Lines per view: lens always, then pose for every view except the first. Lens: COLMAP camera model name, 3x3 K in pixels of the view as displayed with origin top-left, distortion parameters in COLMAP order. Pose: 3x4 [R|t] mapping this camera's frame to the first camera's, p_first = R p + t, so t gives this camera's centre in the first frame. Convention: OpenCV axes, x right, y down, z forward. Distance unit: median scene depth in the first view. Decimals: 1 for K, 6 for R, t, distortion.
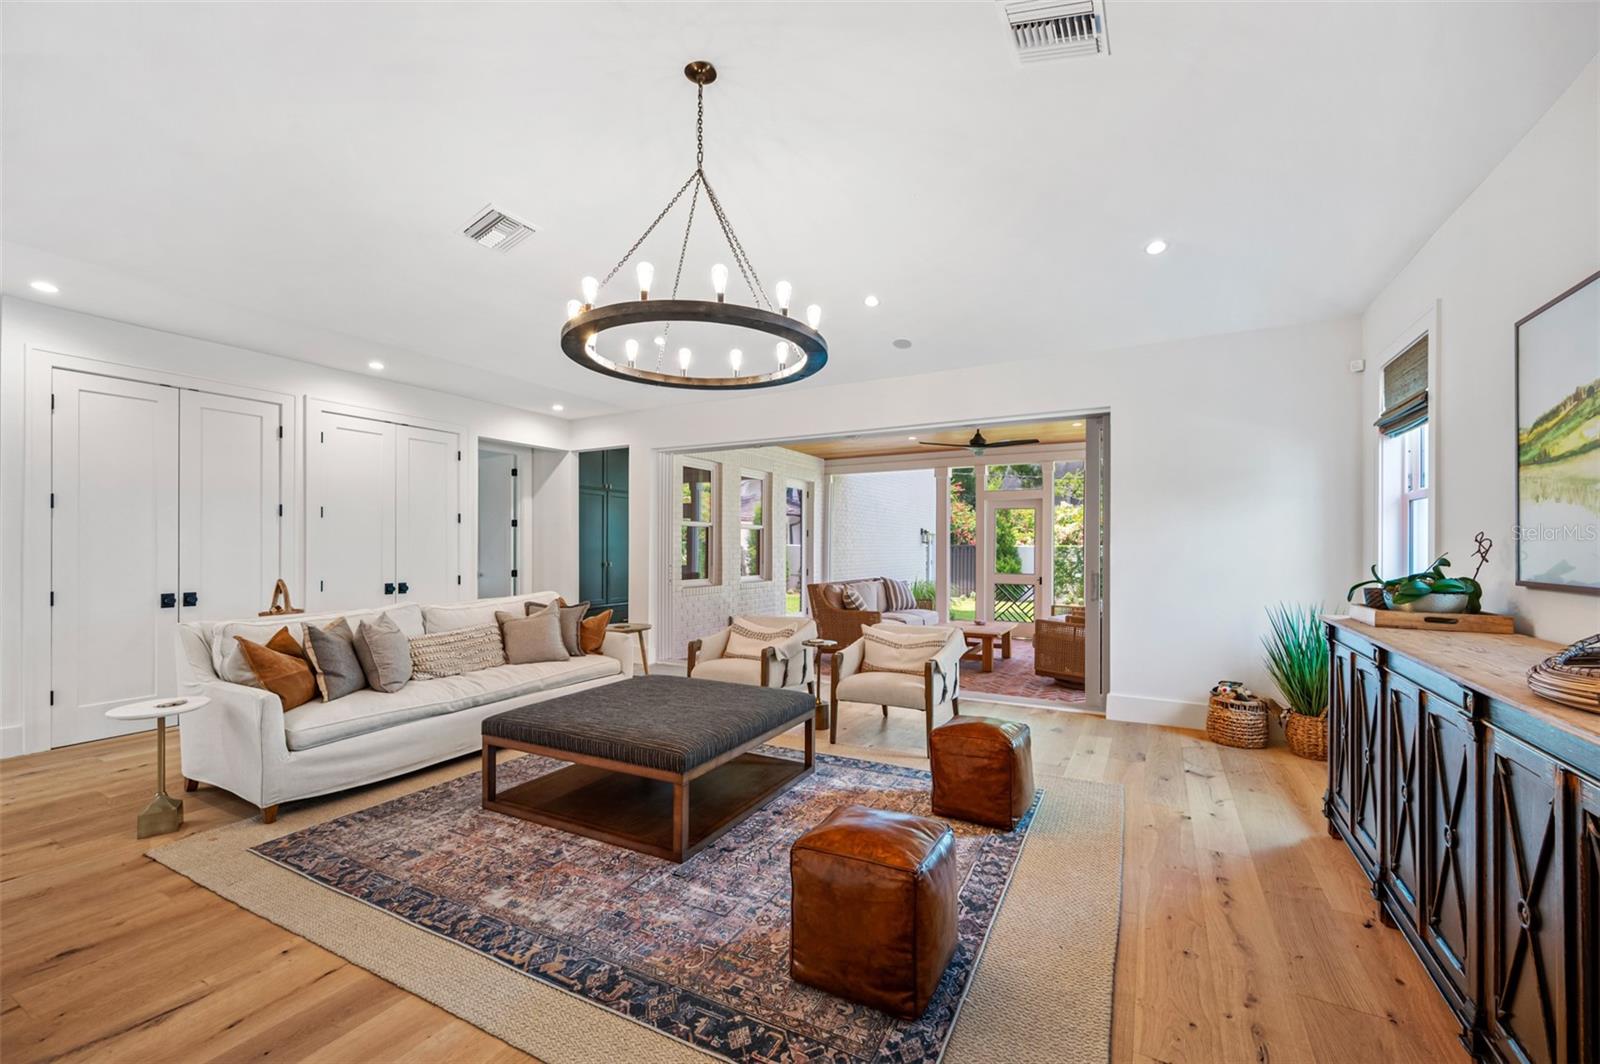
lens RADIAL K [[638.6, 0, 797.4], [0, 638.6, 544.9], [0, 0, 1]] dist [0.000891, 0.000395]
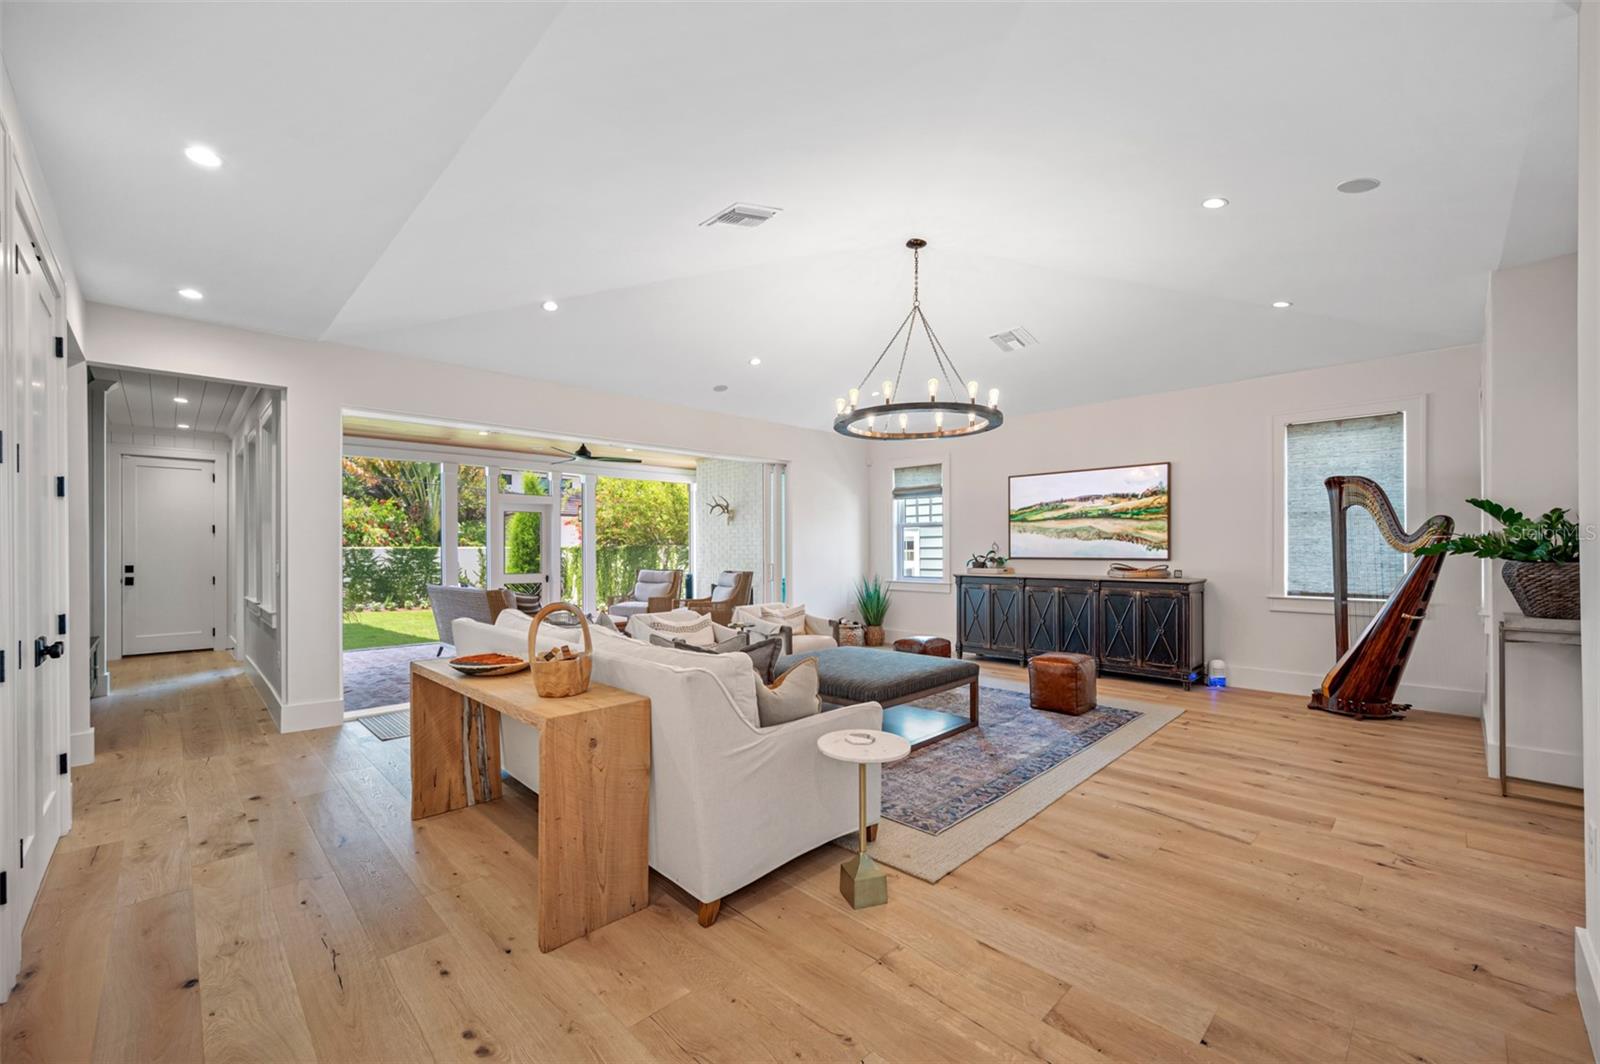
lens RADIAL K [[638.6, 0, 797.4], [0, 638.6, 544.9], [0, 0, 1]] dist [0.000891, 0.000395]
pose [[0.305435, 0.001529, 0.952212, -1.806972], [0.000664, 0.999998, -0.001819, -0.000059], [-0.952213, 0.001188, 0.305434, 0.835030]]
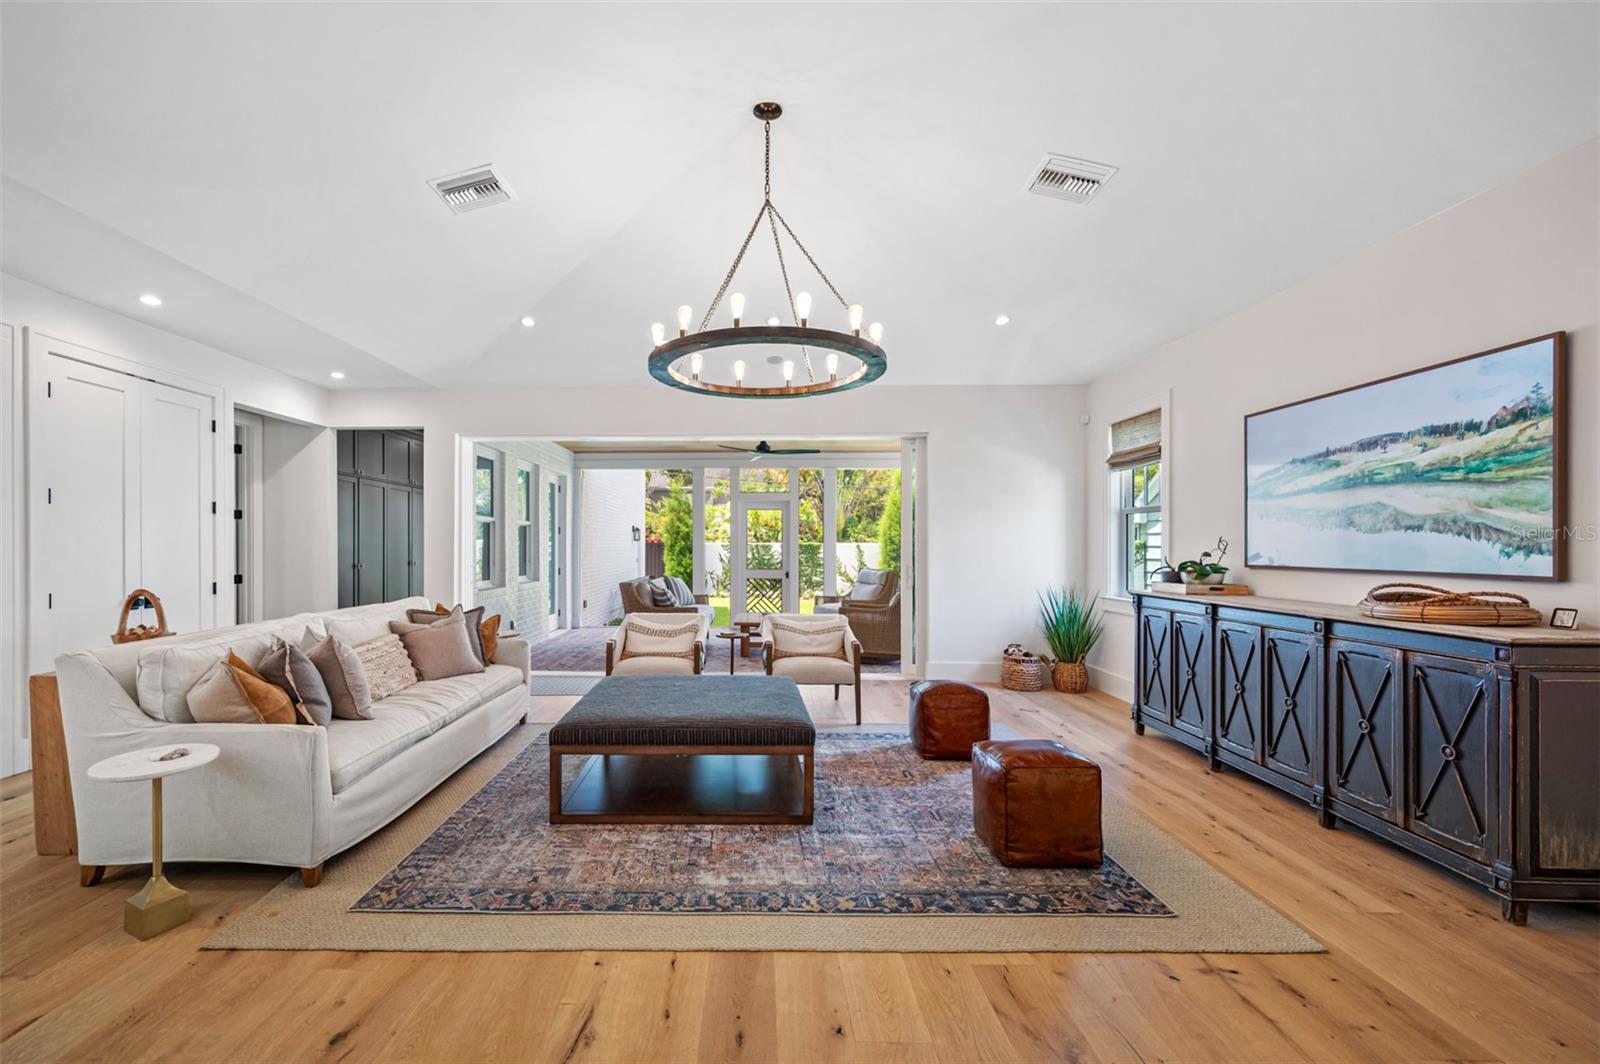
lens RADIAL K [[670.6, 0, 734.9], [0, 670.6, 545.6], [0, 0, 1]] dist [0.000371, -0.000685]
pose [[0.893181, -0.001241, 0.449696, -0.749705], [-0.001269, 0.999985, 0.005279, -0.002514], [-0.449695, -0.005286, 0.893166, -0.000460]]
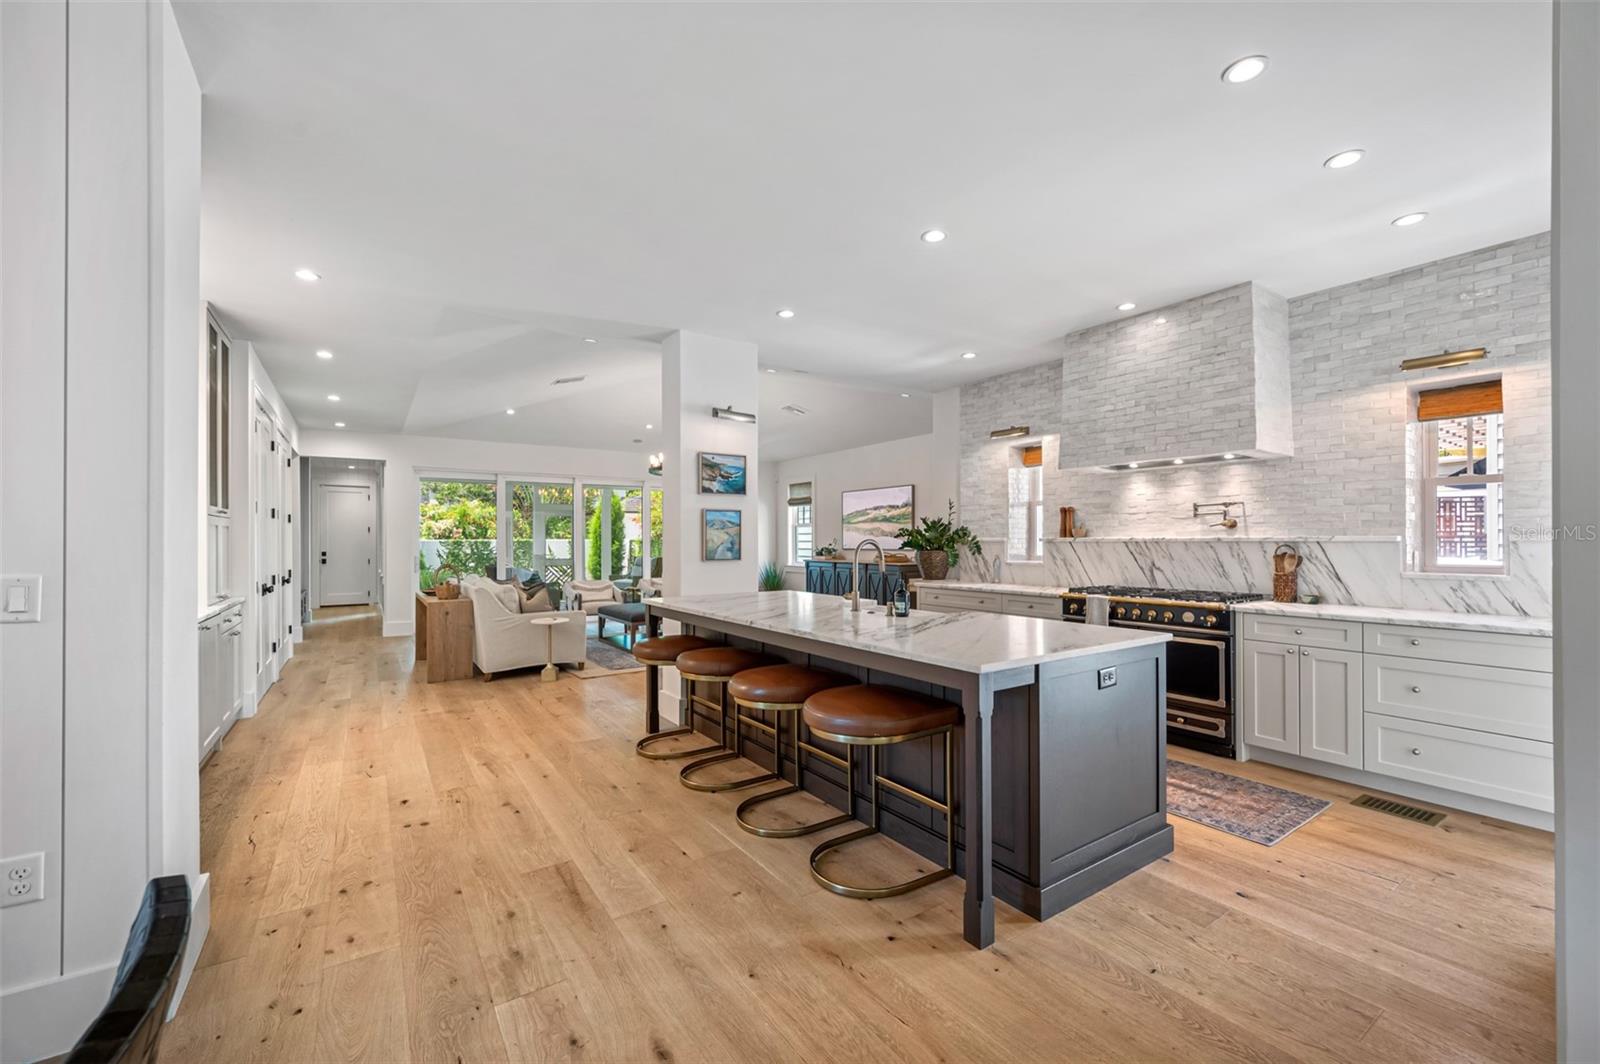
lens RADIAL K [[637.9, 0, 787.1], [0, 637.9, 535.3], [0, 0, 1]] dist [-0.000231, -0.000043]
pose [[0.482562, 0.002967, 0.875857, -2.458351], [0.000696, 0.999993, -0.003771, -0.016738], [-0.875862, 0.002429, 0.482556, -0.683682]]
